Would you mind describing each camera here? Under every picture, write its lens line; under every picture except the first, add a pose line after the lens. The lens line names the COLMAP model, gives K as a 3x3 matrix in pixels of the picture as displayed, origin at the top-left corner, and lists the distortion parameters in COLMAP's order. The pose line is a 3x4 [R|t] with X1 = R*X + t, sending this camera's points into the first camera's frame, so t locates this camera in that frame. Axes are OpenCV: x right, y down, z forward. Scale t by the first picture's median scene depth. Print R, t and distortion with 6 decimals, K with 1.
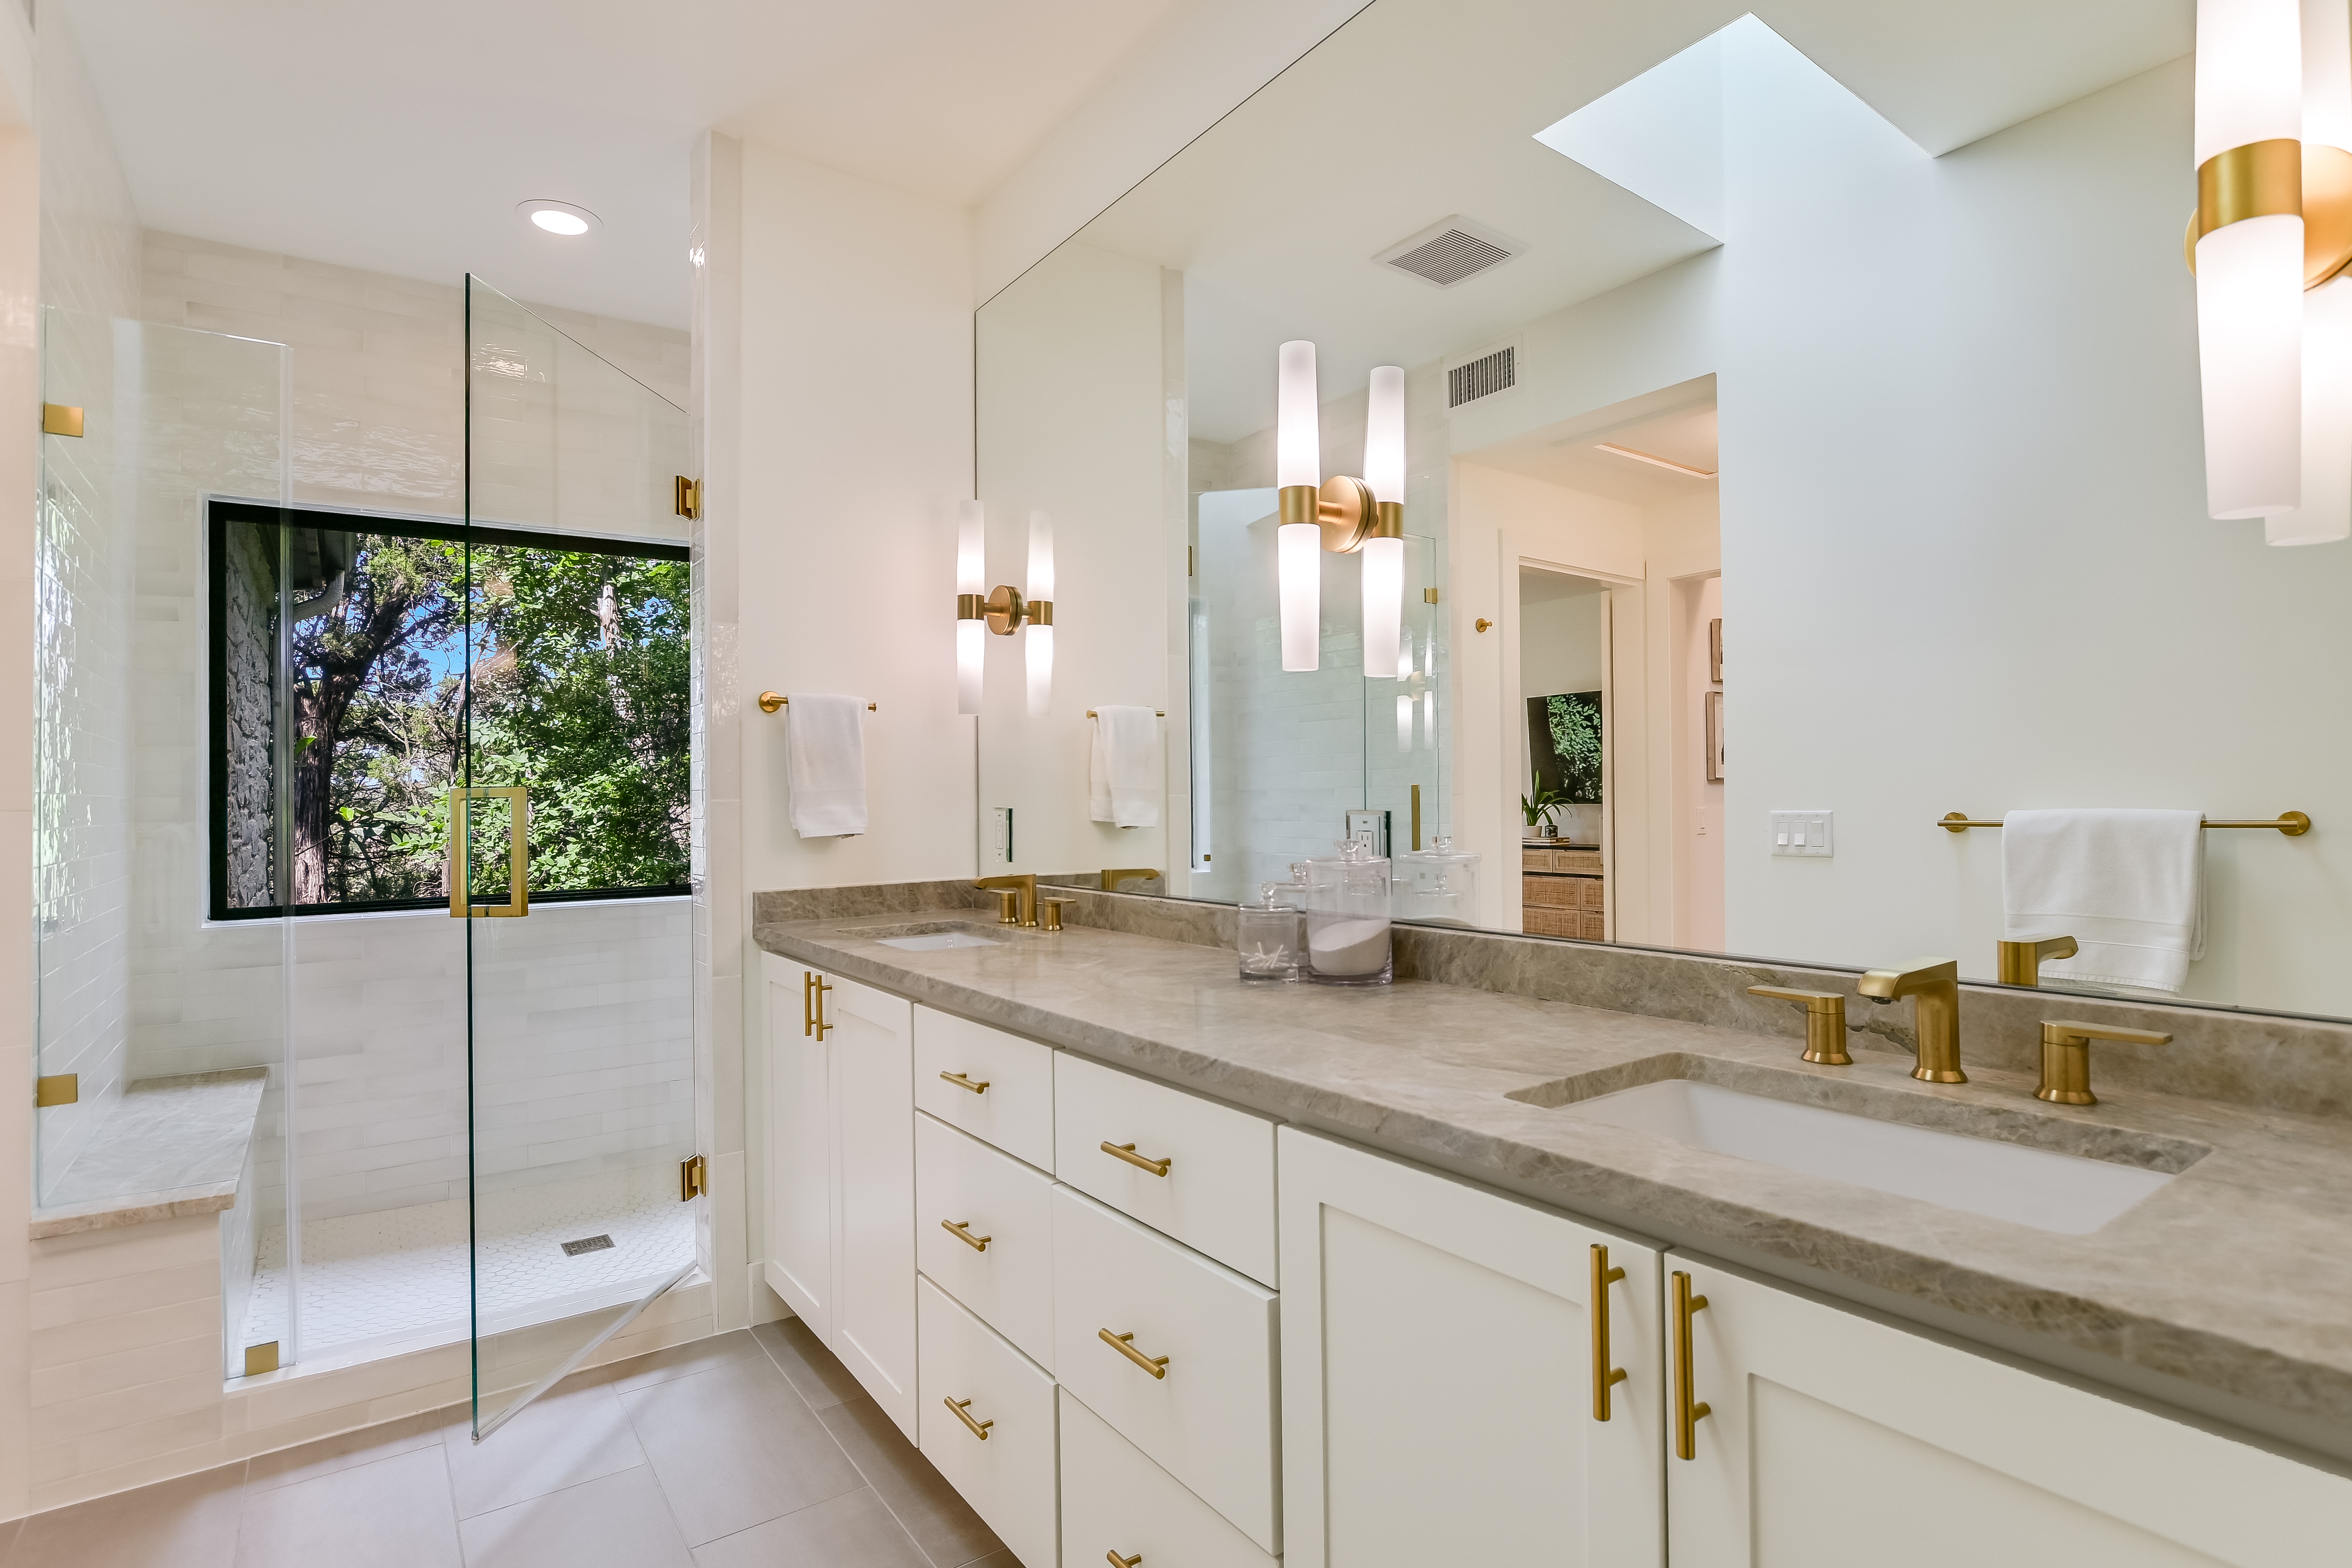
lens RADIAL K [[1163.5, 0, 1180.4], [0, 1163.5, 767.1], [0, 0, 1]] dist [-0.017864, 0.006969]
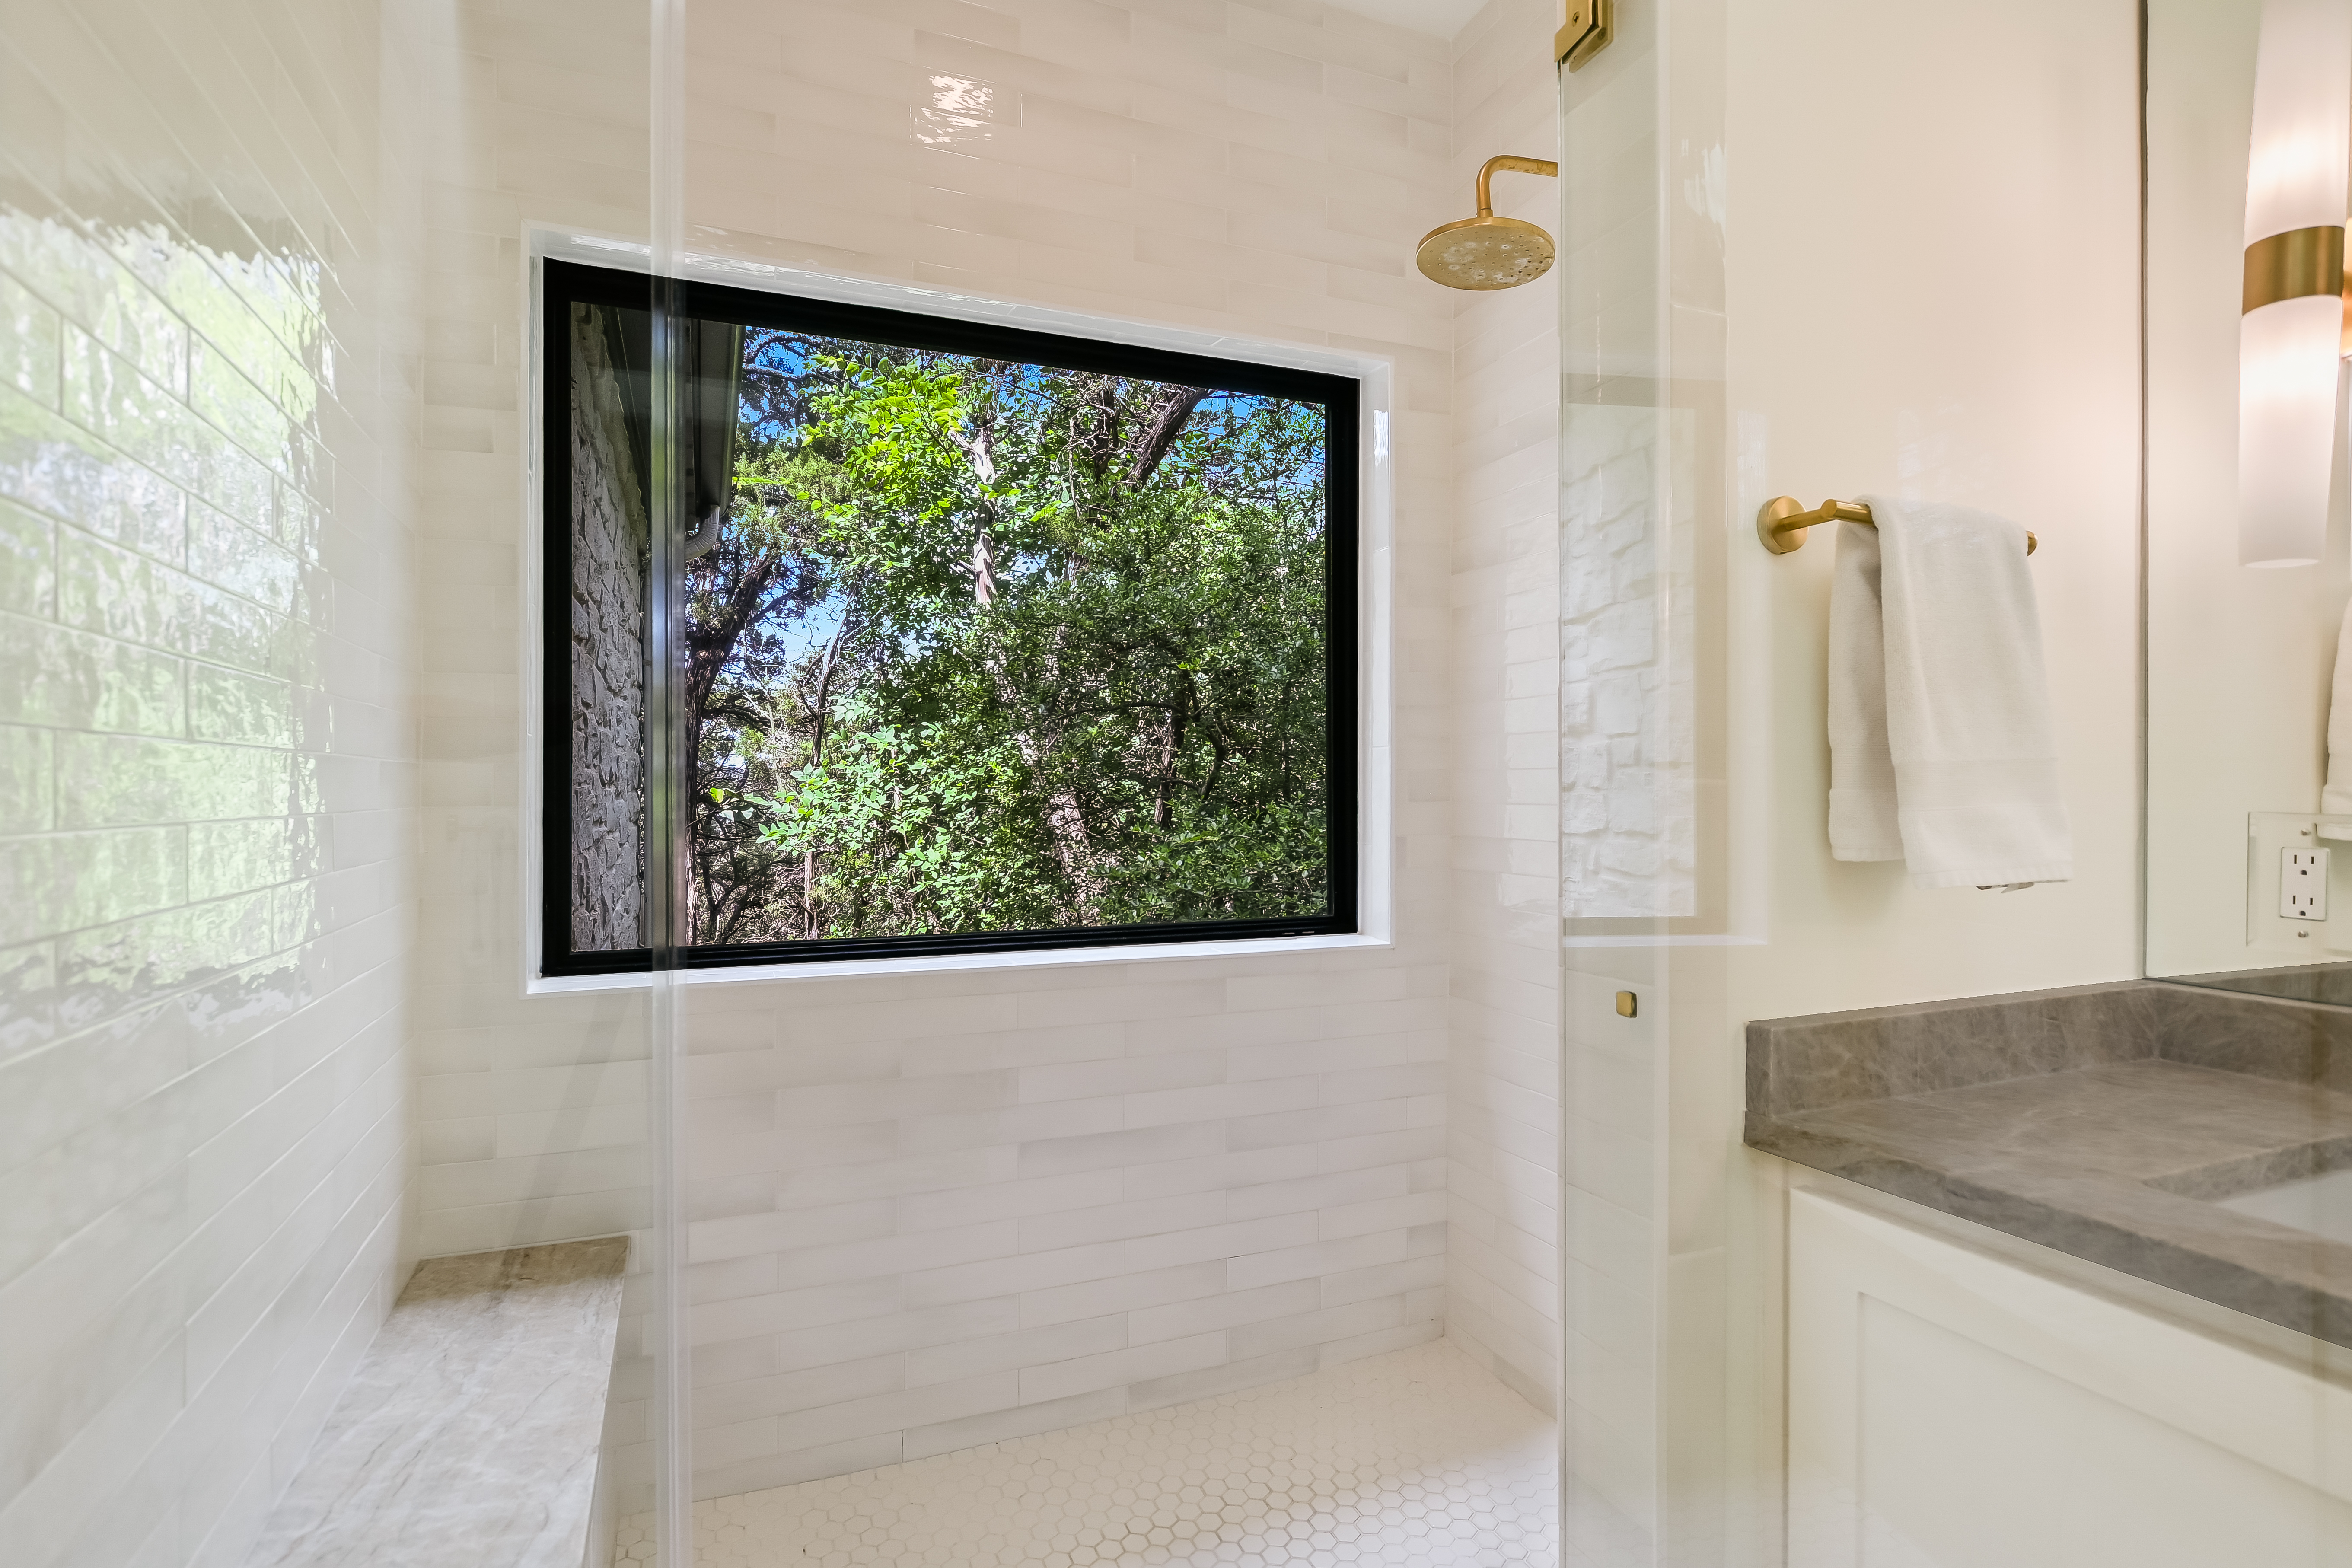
lens RADIAL K [[1163.5, 0, 1174.2], [0, 1163.5, 795.7], [0, 0, 1]] dist [-0.017864, 0.006969]
pose [[0.971216, 0.019826, -0.237375, -0.144840], [-0.012916, 0.999447, 0.030627, 0.007810], [0.237851, -0.026680, 0.970935, 0.186531]]
